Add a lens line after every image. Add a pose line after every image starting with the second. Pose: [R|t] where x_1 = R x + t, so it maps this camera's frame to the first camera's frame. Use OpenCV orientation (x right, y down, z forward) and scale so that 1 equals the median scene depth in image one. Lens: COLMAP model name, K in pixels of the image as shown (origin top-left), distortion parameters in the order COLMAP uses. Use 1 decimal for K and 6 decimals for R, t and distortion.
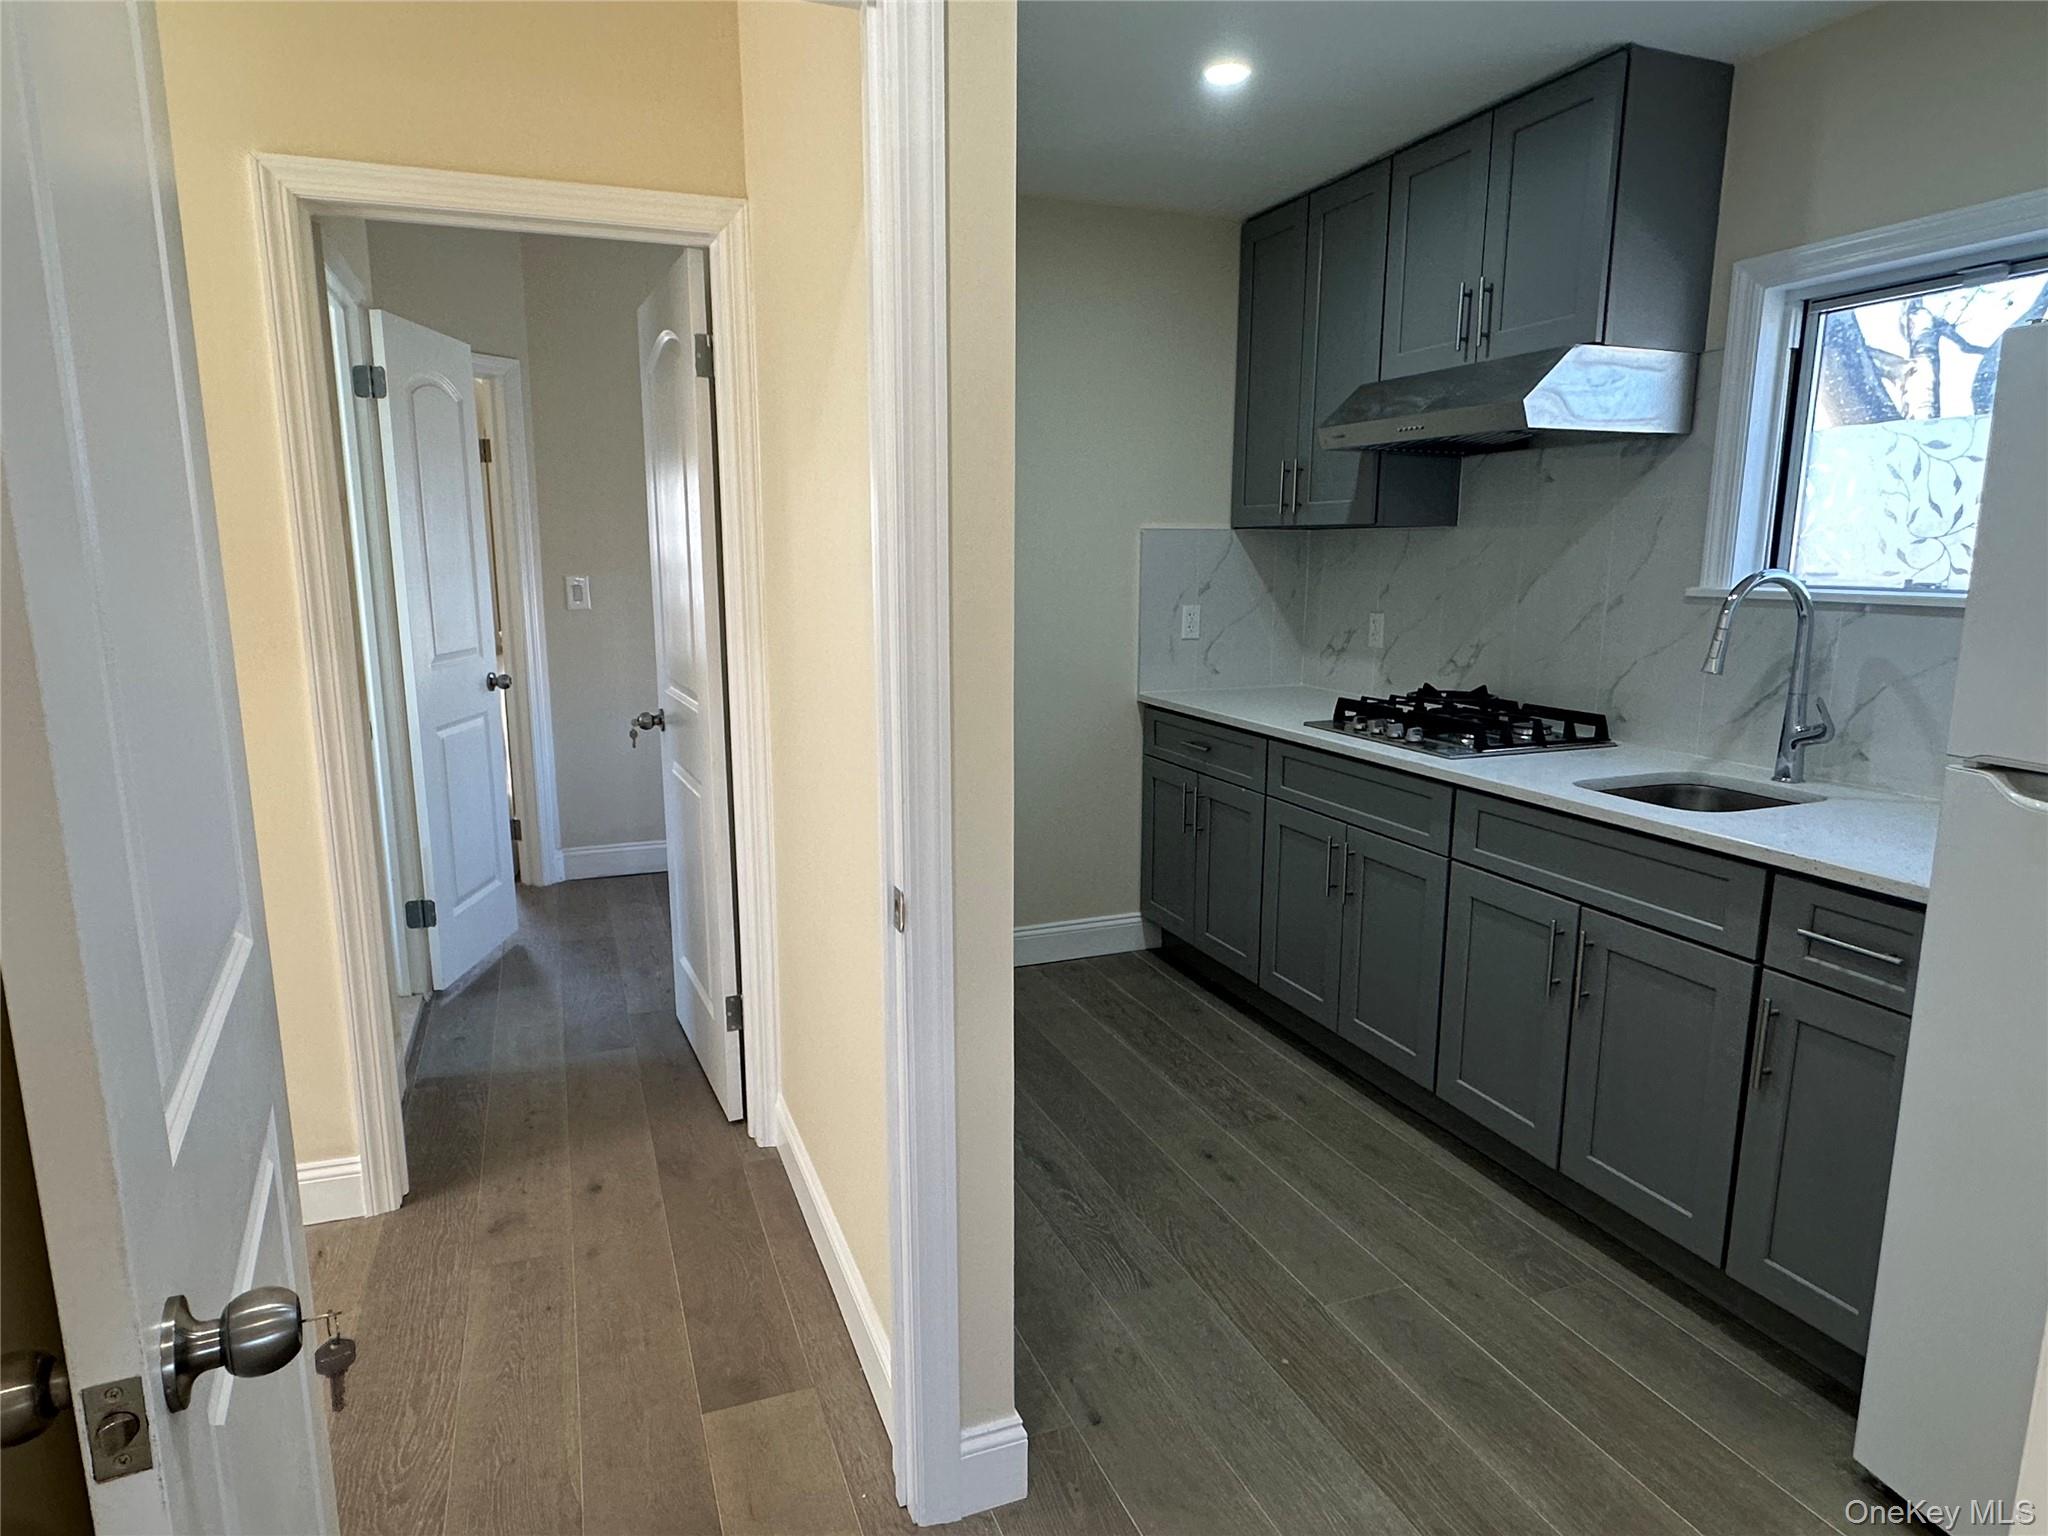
lens RADIAL K [[1194.2, 0, 1006.2], [0, 1194.2, 769.8], [0, 0, 1]] dist [-0.003150, 0.001265]
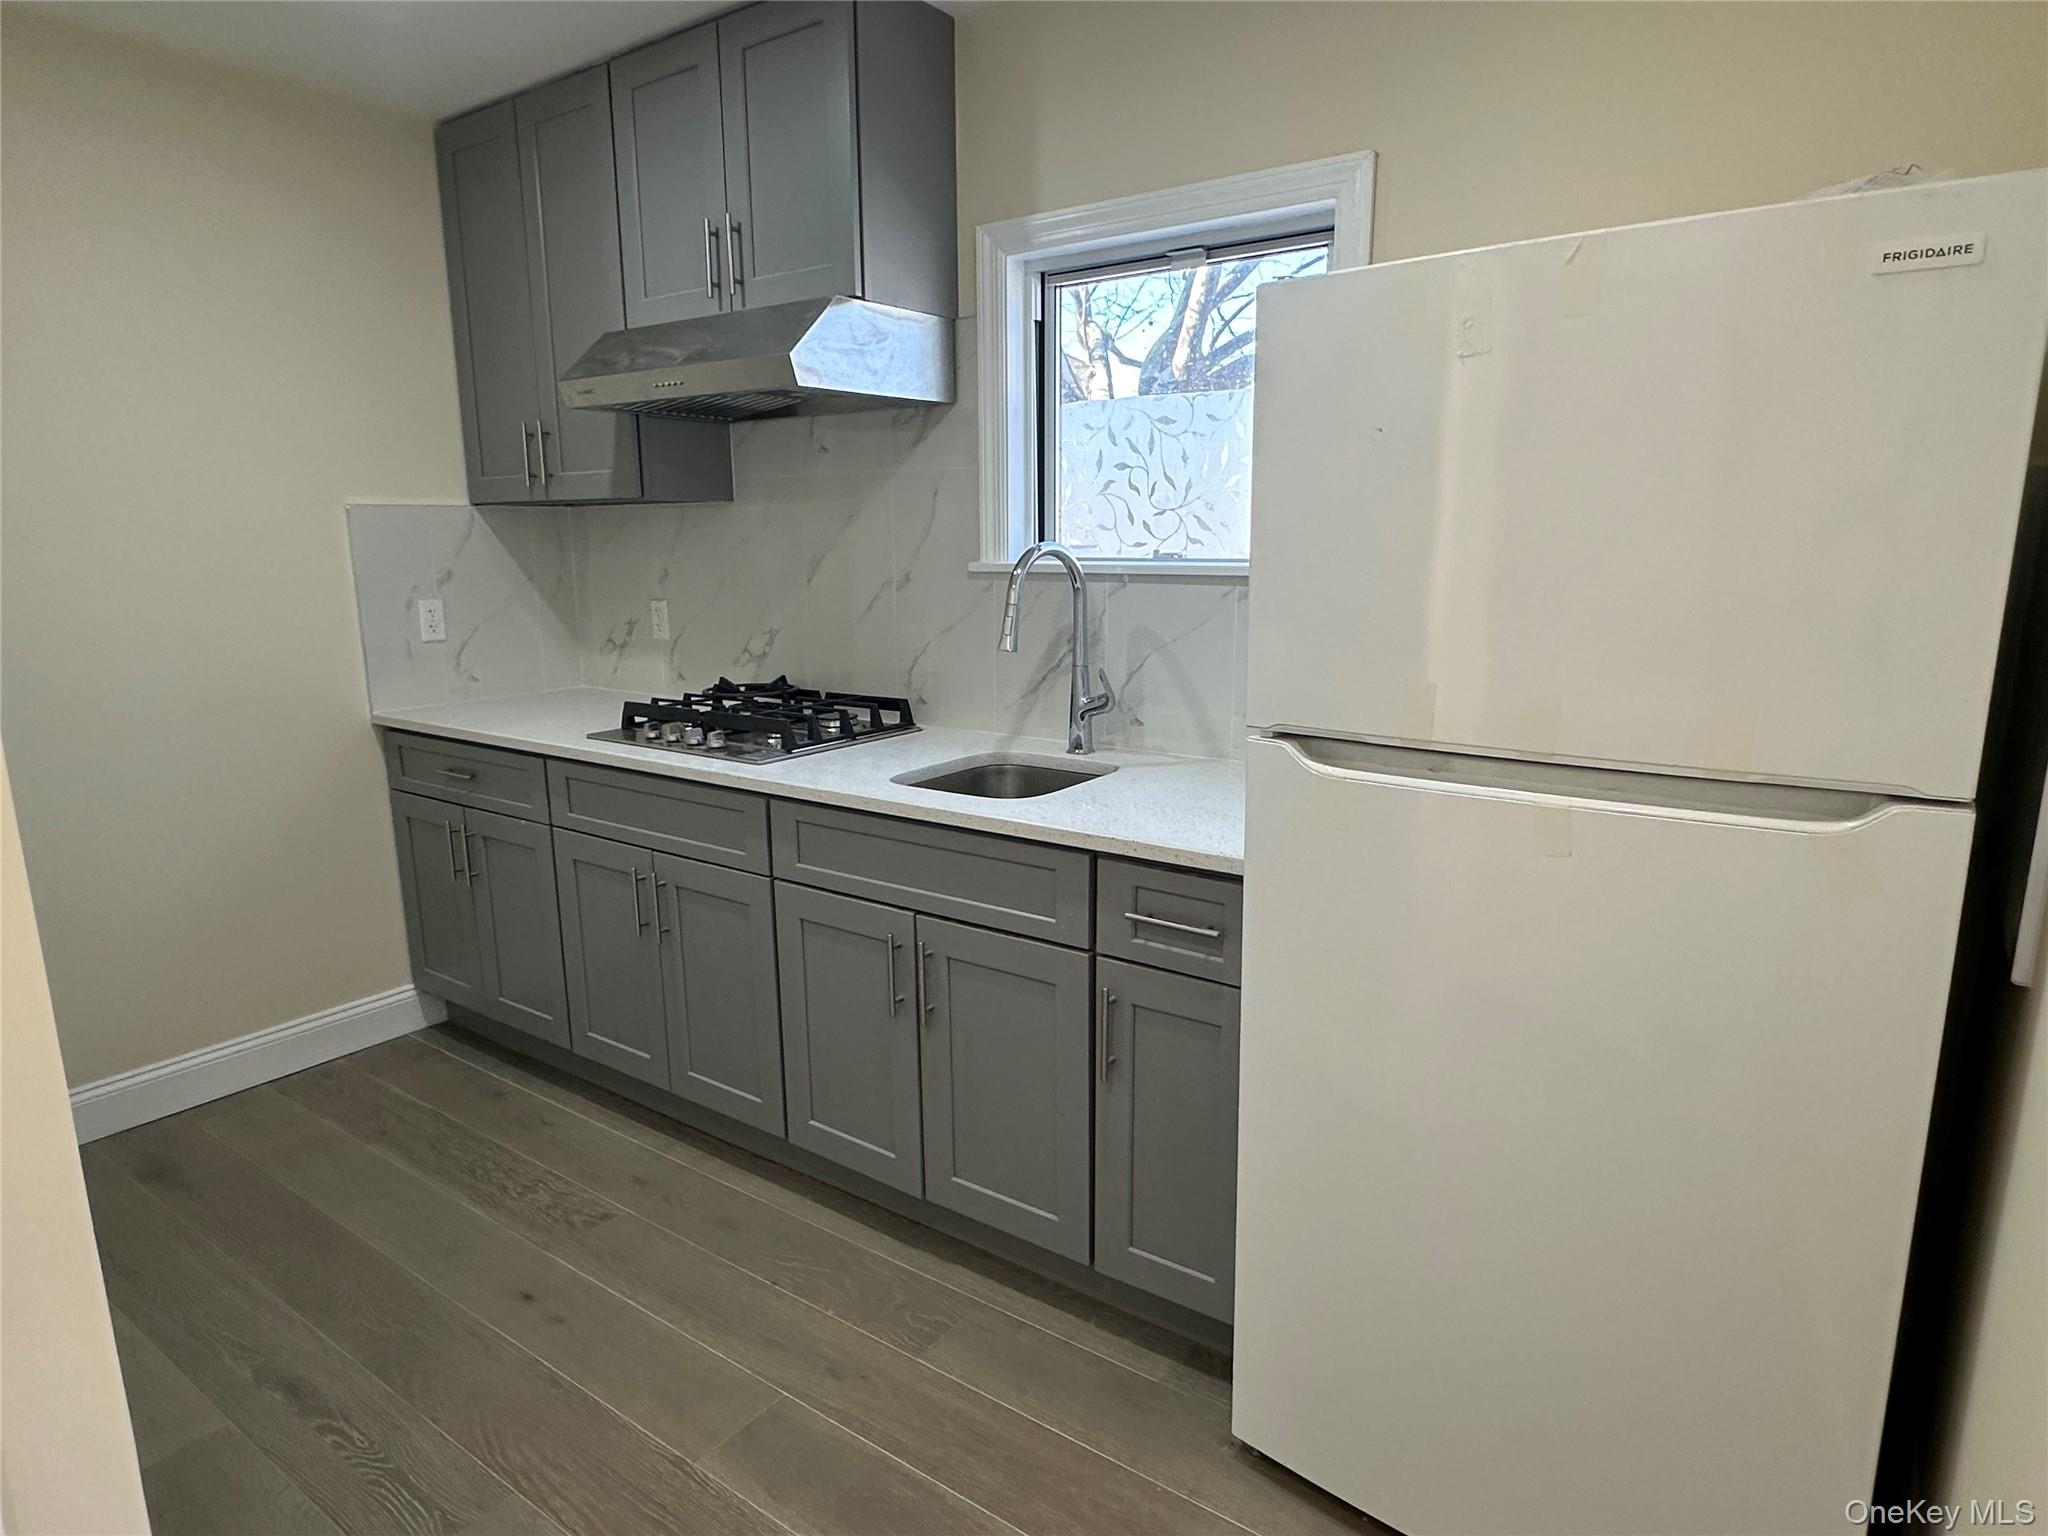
lens RADIAL K [[1194.2, 0, 1015.9], [0, 1194.2, 780.1], [0, 0, 1]] dist [-0.003150, 0.001265]
pose [[0.835870, -0.119735, 0.535710, 0.060149], [0.108918, 0.992693, 0.051929, -0.023339], [-0.538014, 0.014942, 0.842804, 0.162678]]
